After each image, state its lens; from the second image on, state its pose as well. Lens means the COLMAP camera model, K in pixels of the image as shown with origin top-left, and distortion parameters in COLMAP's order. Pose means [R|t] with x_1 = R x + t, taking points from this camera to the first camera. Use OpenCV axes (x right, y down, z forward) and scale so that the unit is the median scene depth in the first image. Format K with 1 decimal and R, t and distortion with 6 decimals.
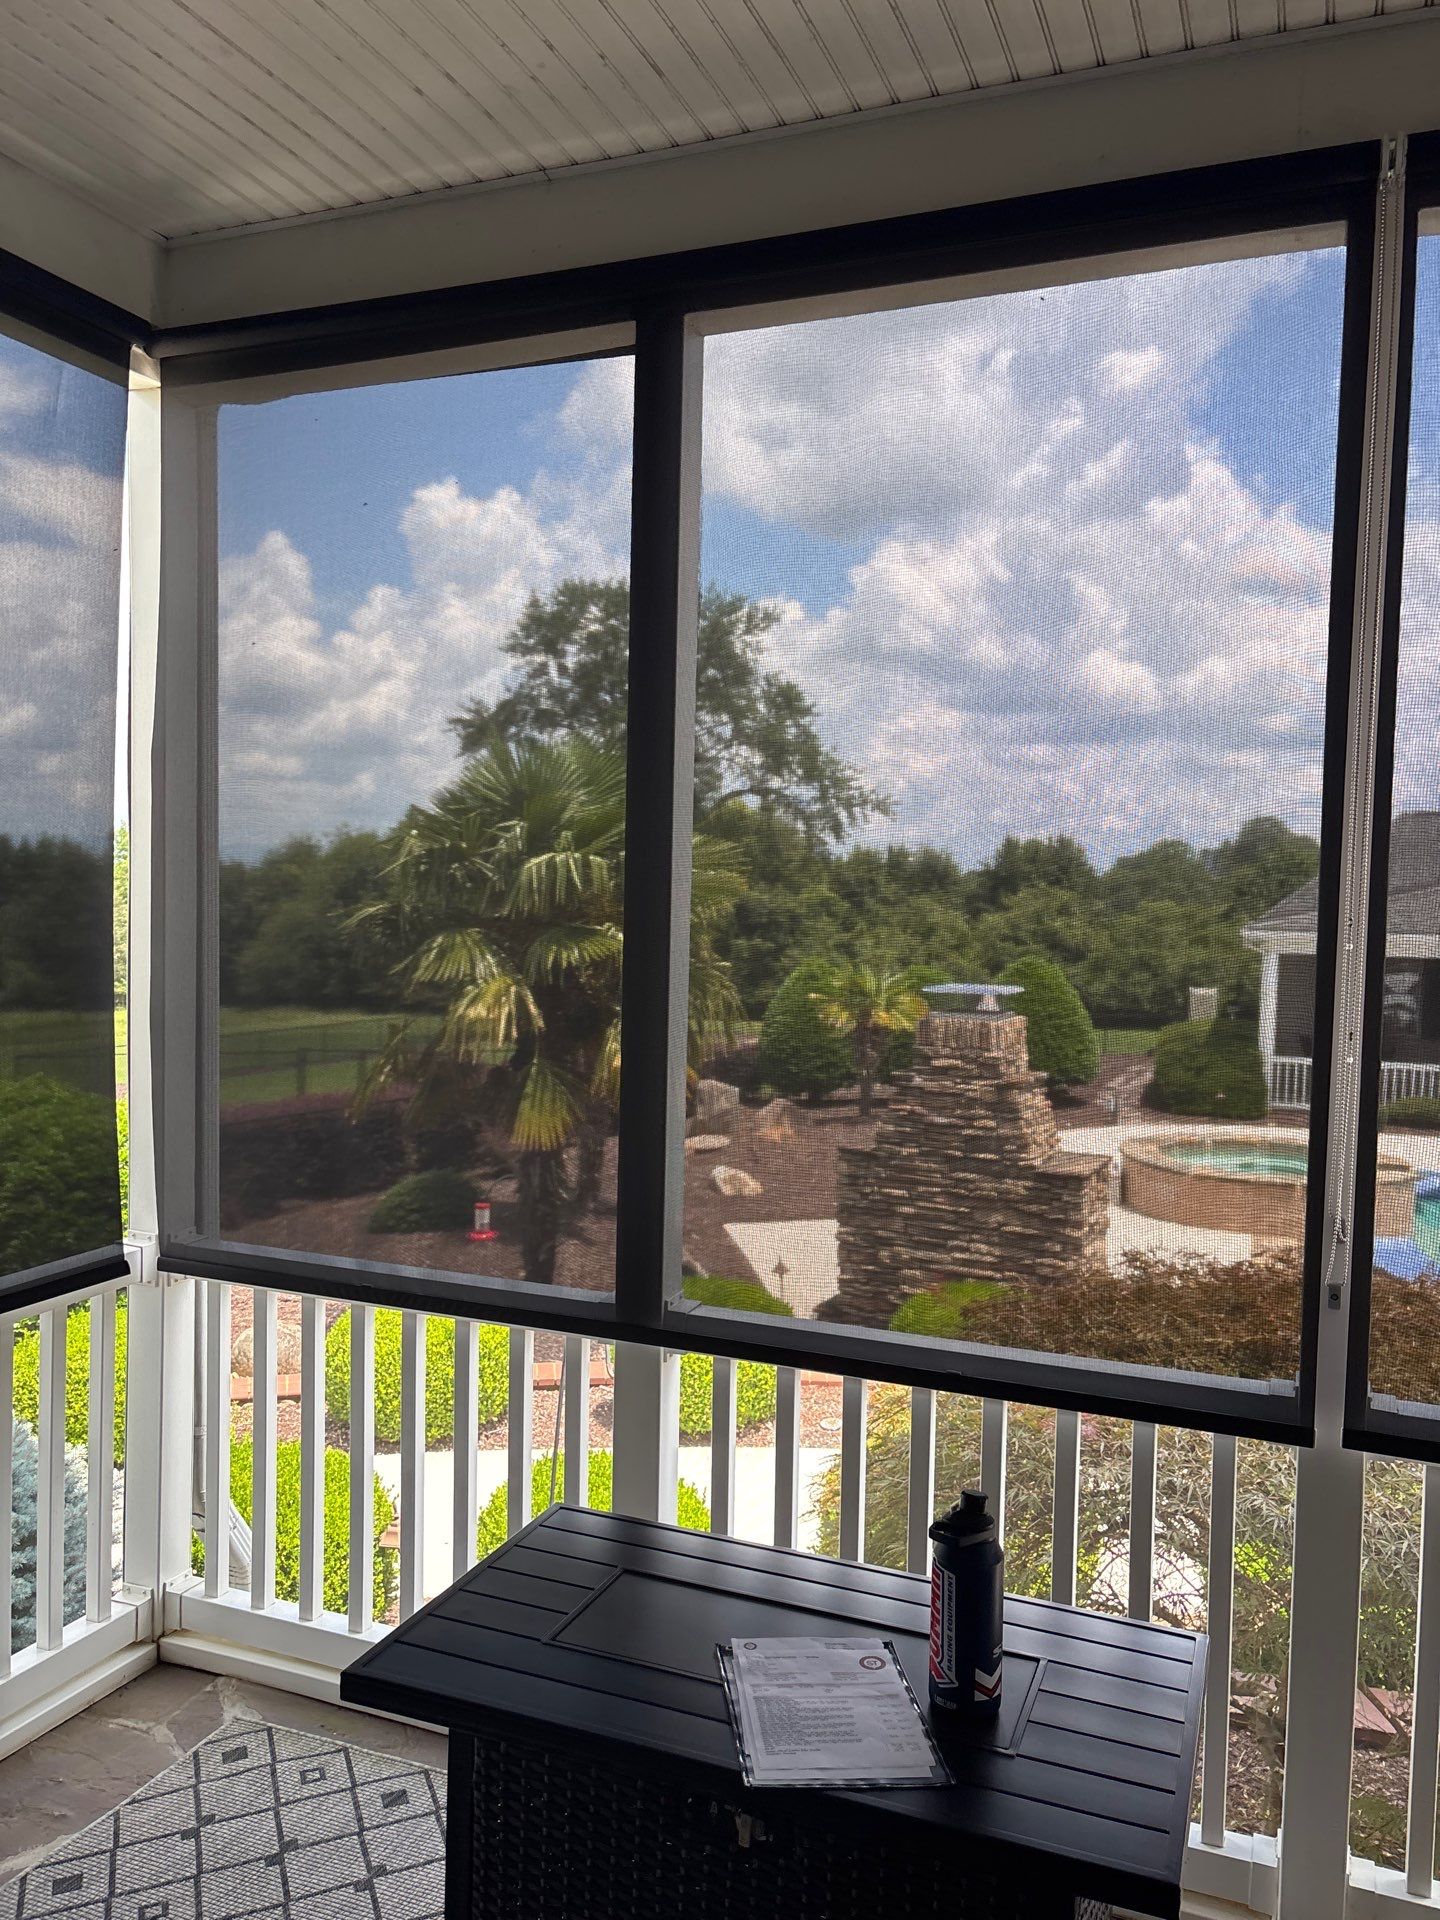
lens RADIAL K [[1437.9, 0, 713.6], [0, 1437.9, 957.5], [0, 0, 1]] dist [0.068113, -0.090215]
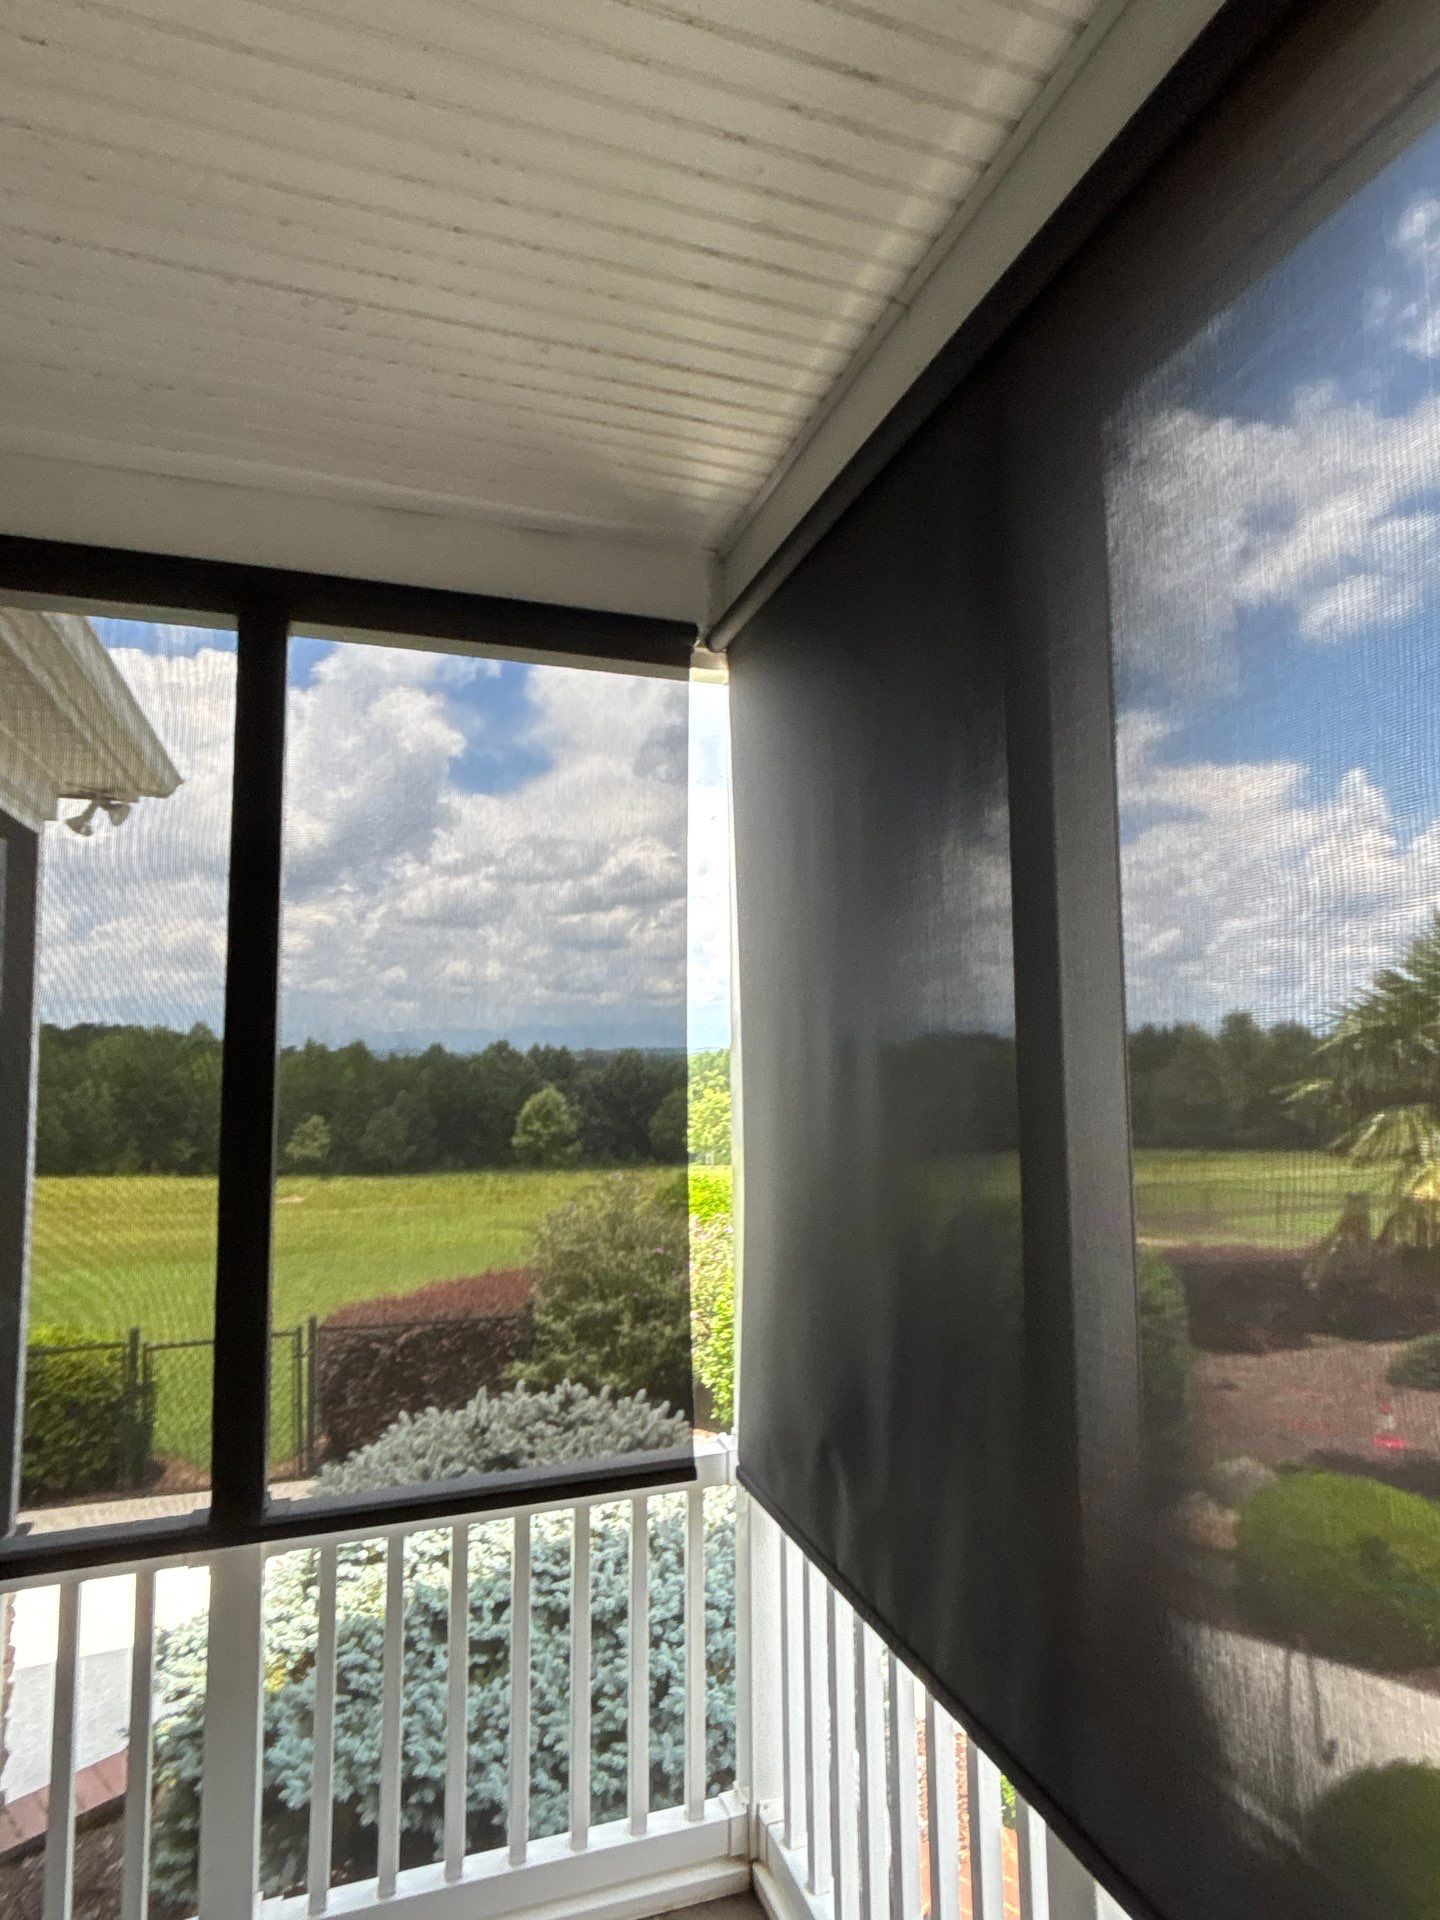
lens RADIAL K [[1028.5, 0, 715.8], [0, 1028.5, 956.9], [0, 0, 1]] dist [0.020404, -0.026402]
pose [[0.652548, -0.098321, -0.751341, 0.188915], [-0.010689, 0.990253, -0.138868, -0.049724], [0.757672, 0.098650, 0.645137, 0.442106]]
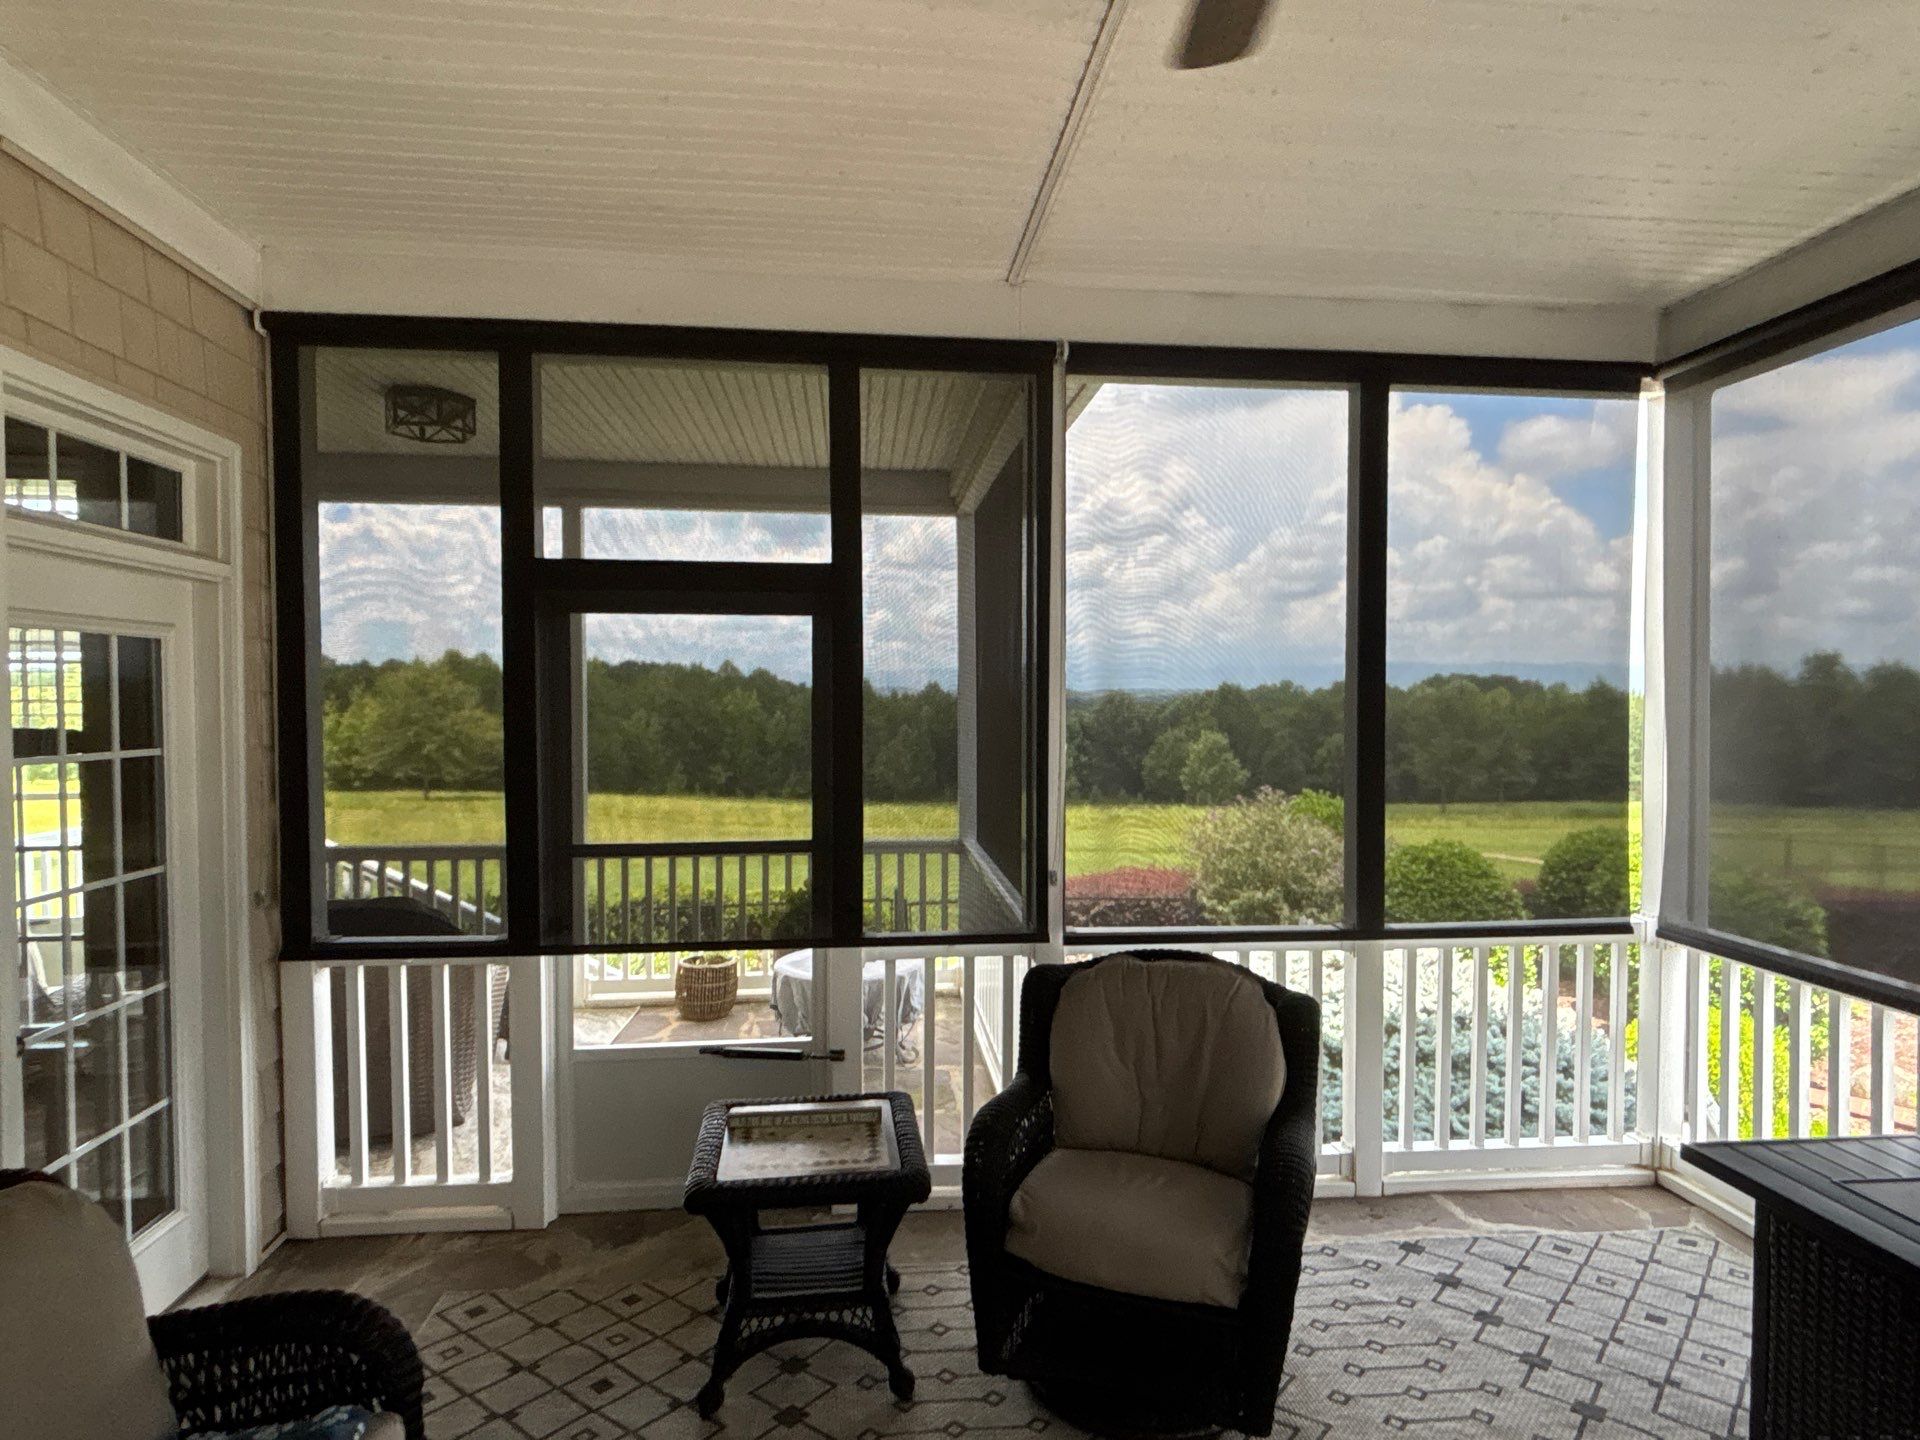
lens RADIAL K [[1028.5, 0, 966.4], [0, 1028.5, 716.3], [0, 0, 1]] dist [0.020404, -0.026402]
pose [[0.474658, -0.002811, -0.880166, 0.245608], [-0.030454, 0.999344, -0.019616, 0.015449], [0.879643, 0.036116, 0.474261, -0.211497]]
